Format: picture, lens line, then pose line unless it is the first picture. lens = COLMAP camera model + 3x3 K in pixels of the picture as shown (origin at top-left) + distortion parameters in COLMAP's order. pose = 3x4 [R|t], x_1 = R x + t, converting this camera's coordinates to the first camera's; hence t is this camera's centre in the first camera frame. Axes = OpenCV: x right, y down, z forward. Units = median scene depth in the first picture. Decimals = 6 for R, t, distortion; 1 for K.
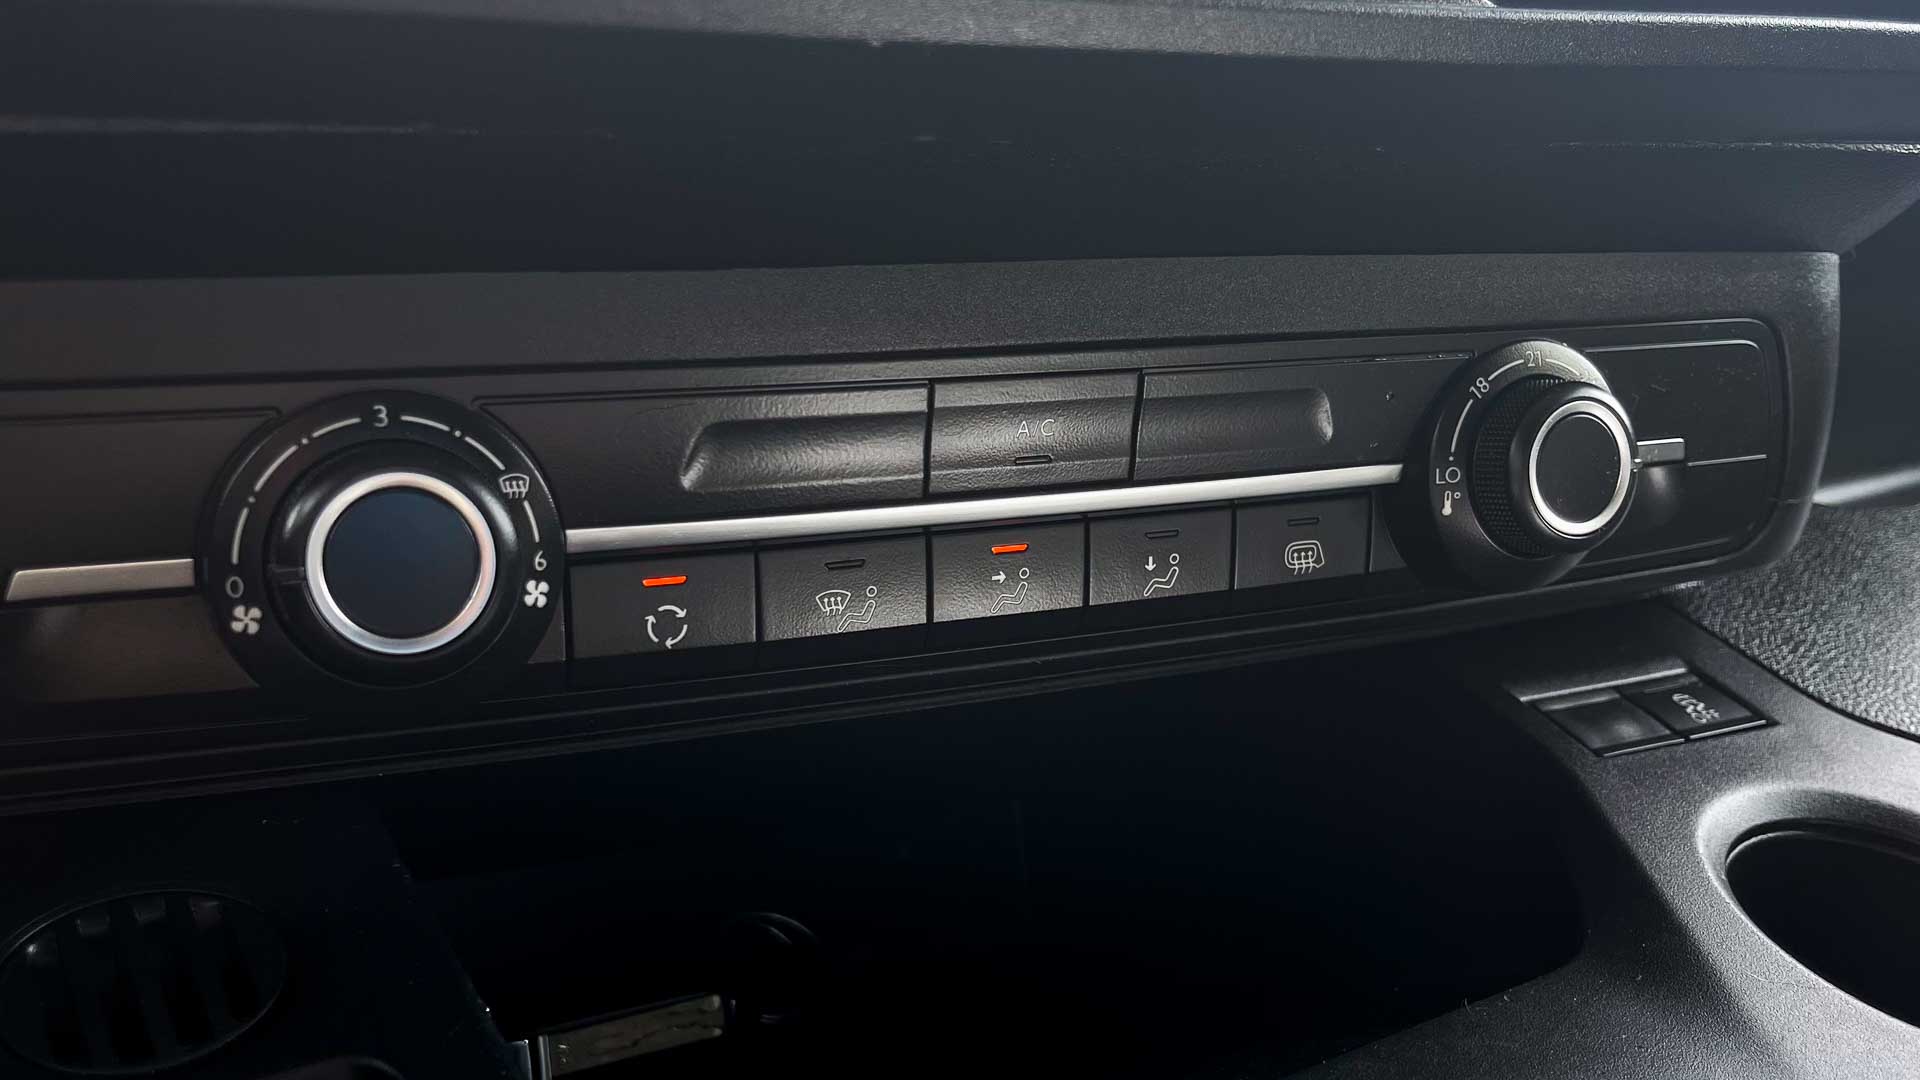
lens RADIAL K [[1870.7, 0, 963.8], [0, 1870.7, 507.3], [0, 0, 1]] dist [0.045985, 0.004485]
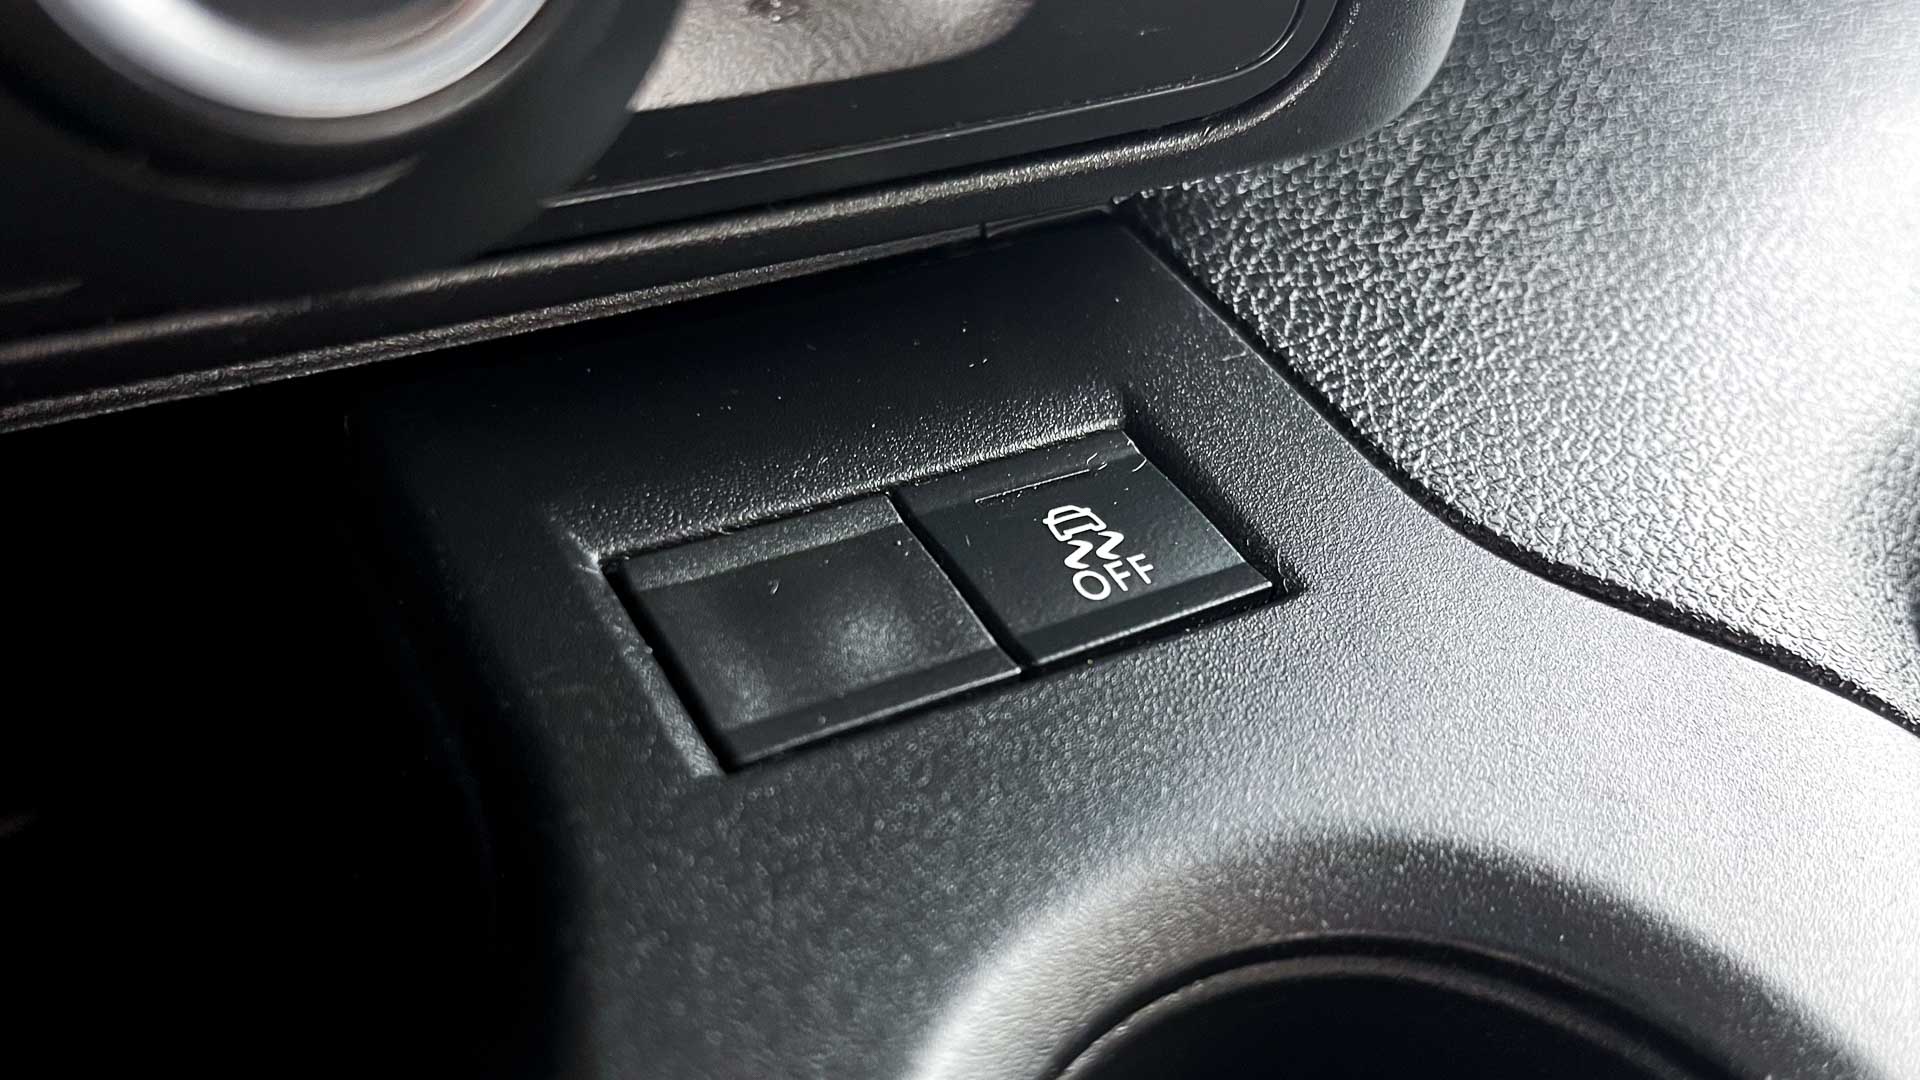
lens RADIAL K [[1870.7, 0, 963.8], [0, 1870.7, 507.3], [0, 0, 1]] dist [0.045985, 0.004485]
pose [[0.996571, -0.018088, 0.080736, 0.318865], [-0.004227, 0.963407, 0.268008, -0.000973], [-0.082630, -0.267431, 0.960028, 0.621529]]
